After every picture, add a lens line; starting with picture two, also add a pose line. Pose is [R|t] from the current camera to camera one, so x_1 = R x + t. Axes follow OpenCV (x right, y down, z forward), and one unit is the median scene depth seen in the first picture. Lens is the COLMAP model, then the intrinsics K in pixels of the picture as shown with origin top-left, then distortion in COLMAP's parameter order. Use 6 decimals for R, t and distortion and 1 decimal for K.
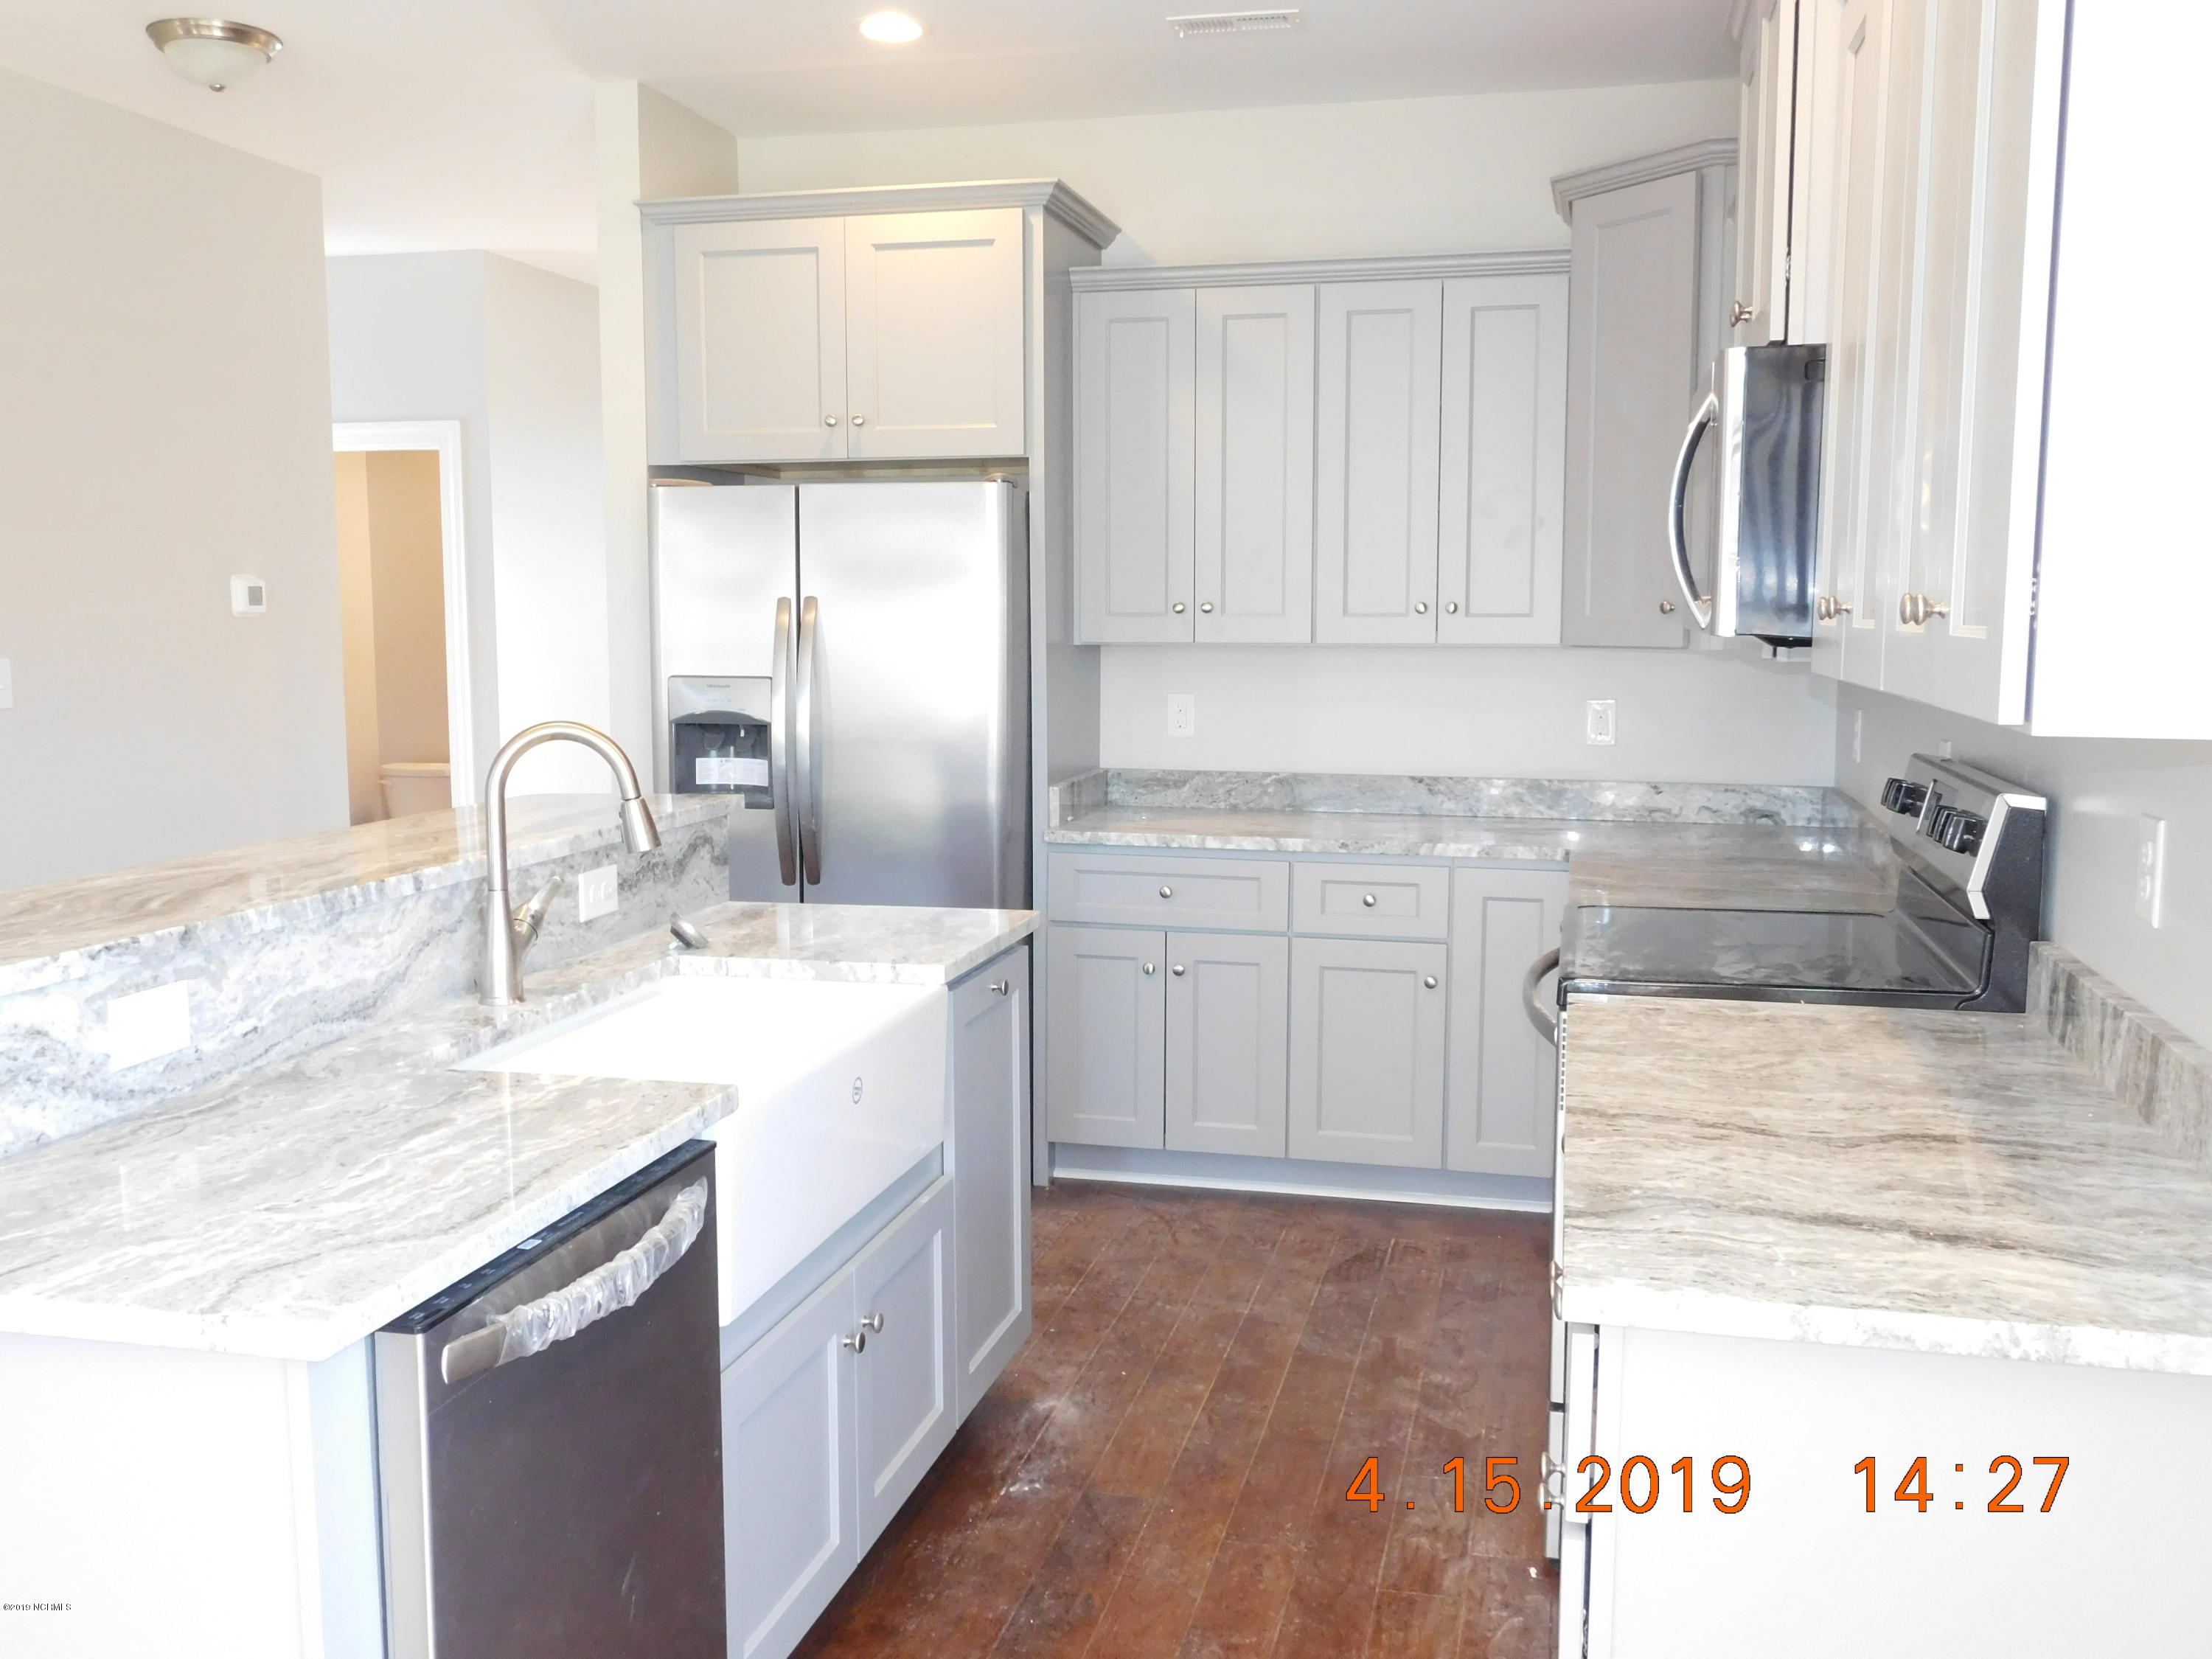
lens RADIAL K [[1922.9, 0, 1106.0], [0, 1922.9, 829.5], [0, 0, 1]] dist [-0.019087, -0.001361]
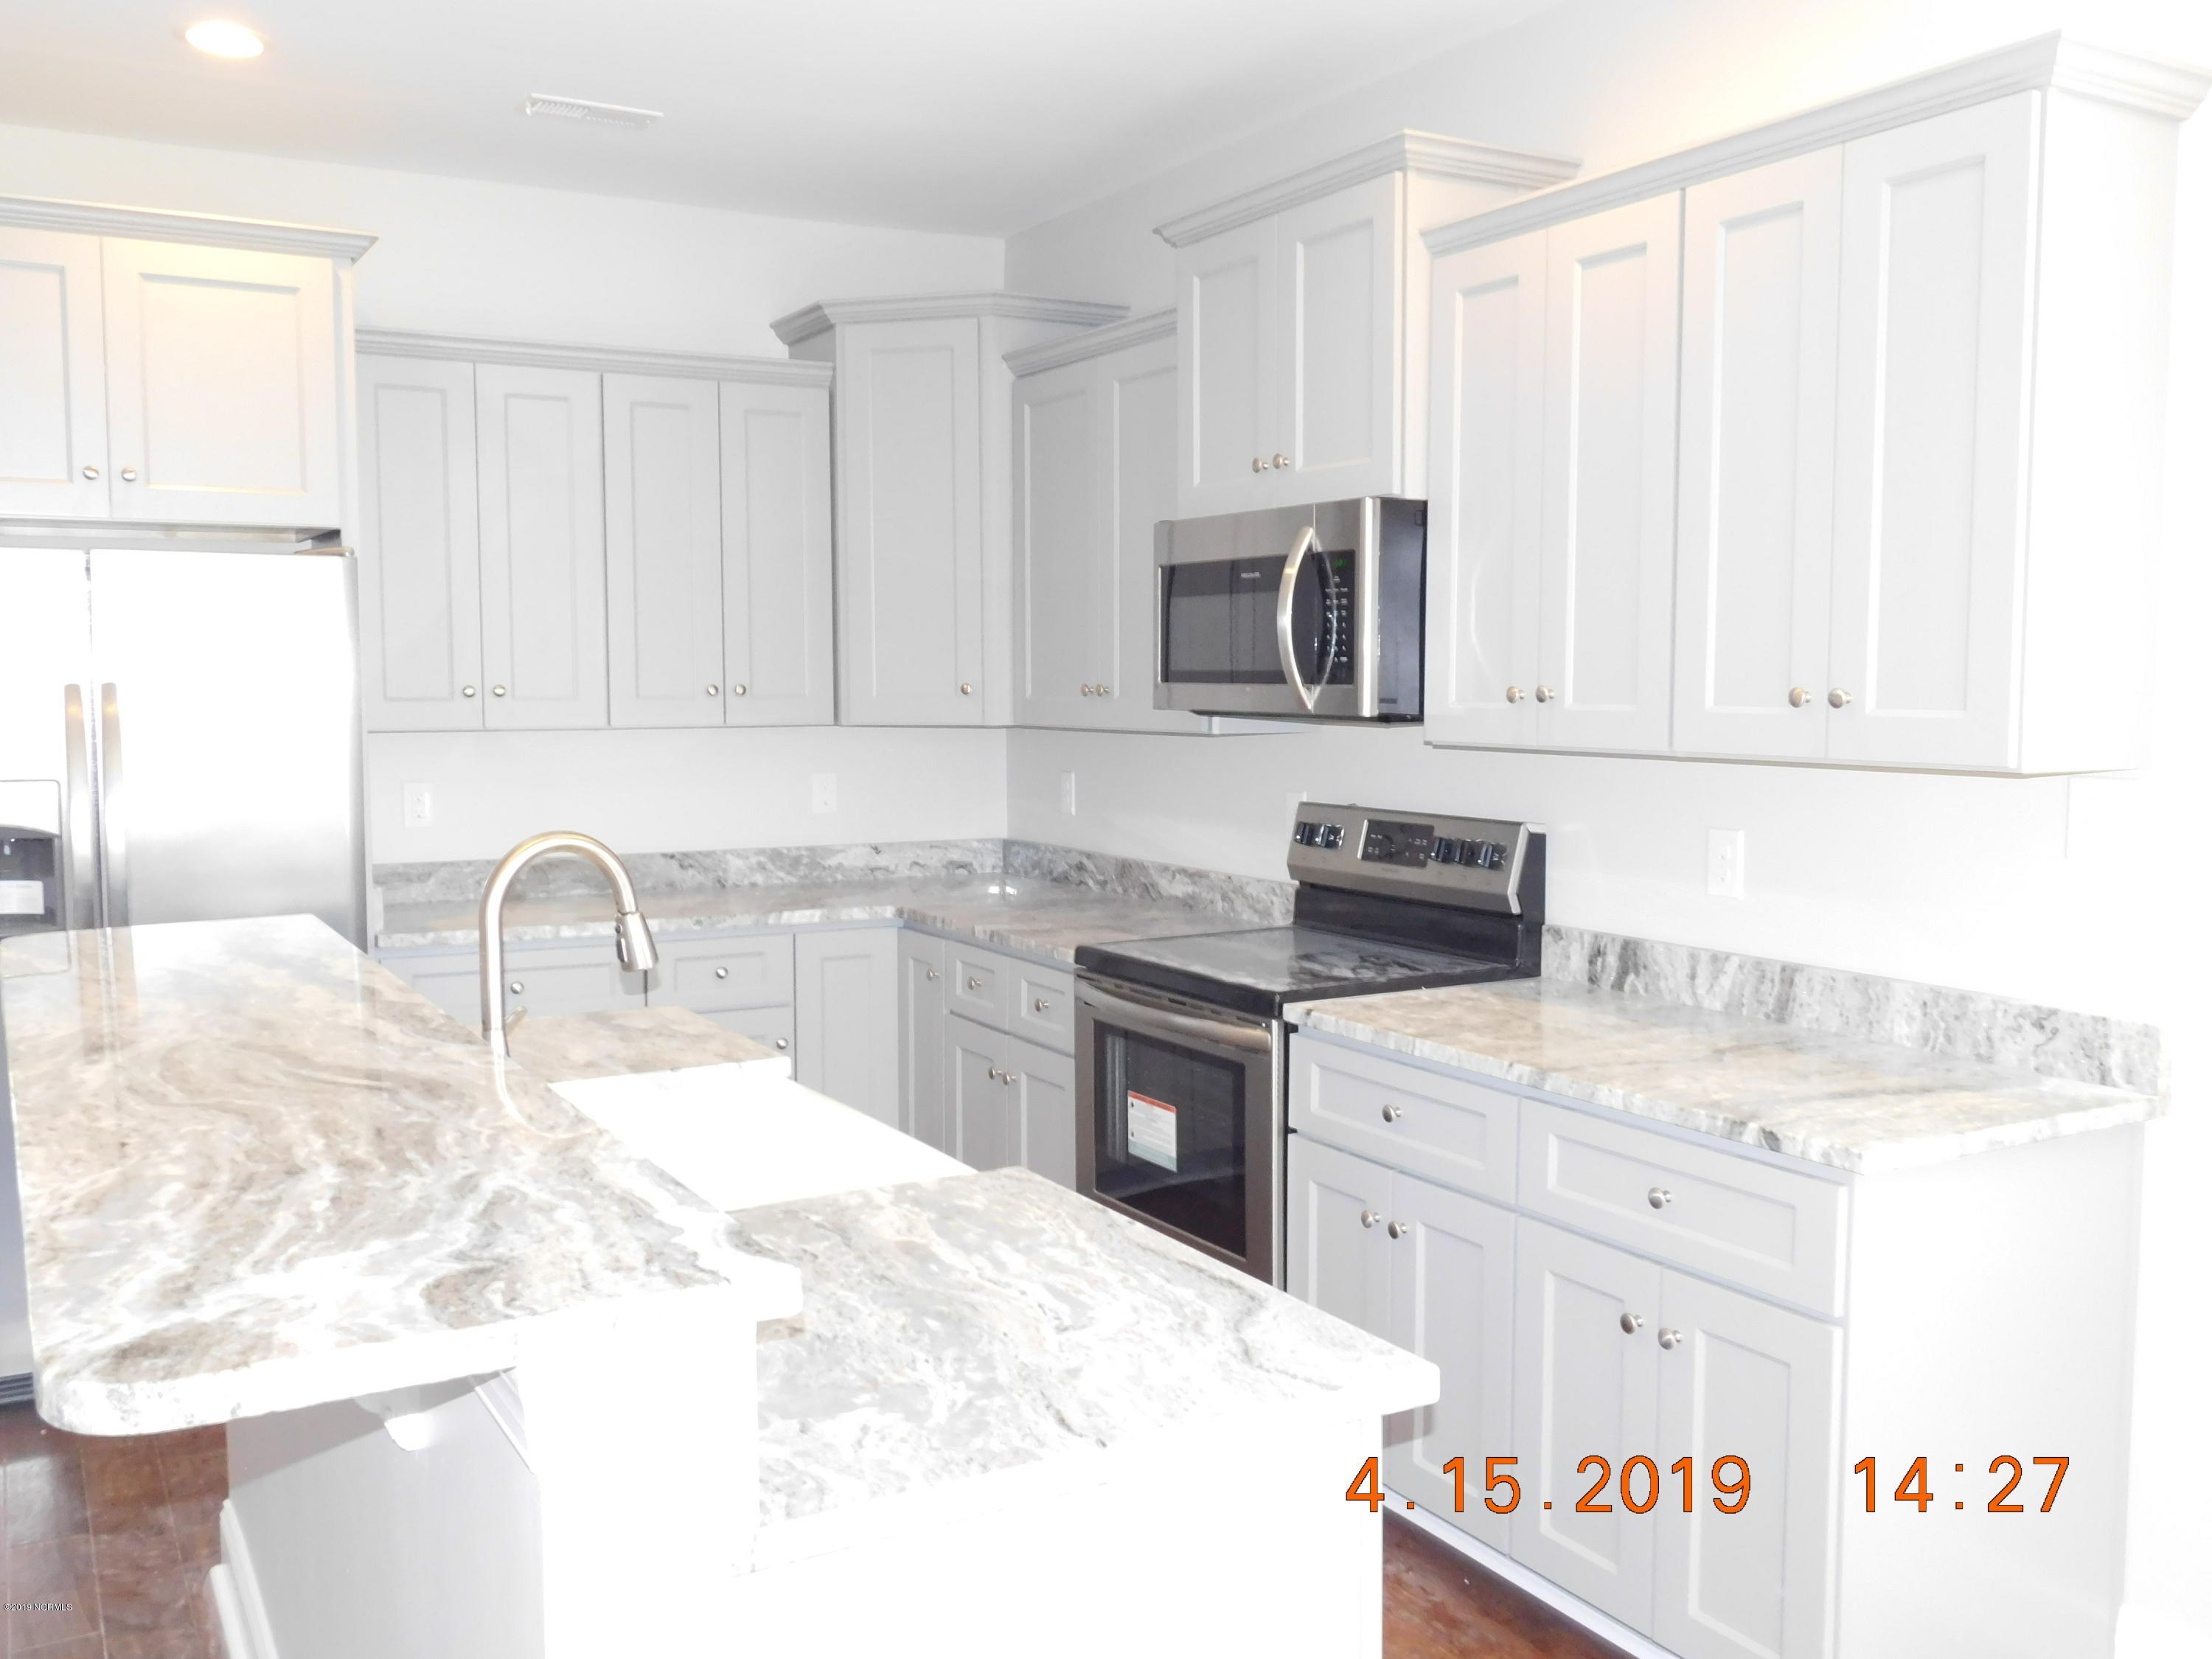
lens RADIAL K [[1922.9, 0, 1106.0], [0, 1922.9, 829.5], [0, 0, 1]] dist [-0.019087, -0.001361]
pose [[0.727956, -0.055519, 0.683373, -0.405603], [0.079789, 0.996804, -0.004011, -0.018949], [-0.680966, 0.057445, 0.730059, 0.096556]]
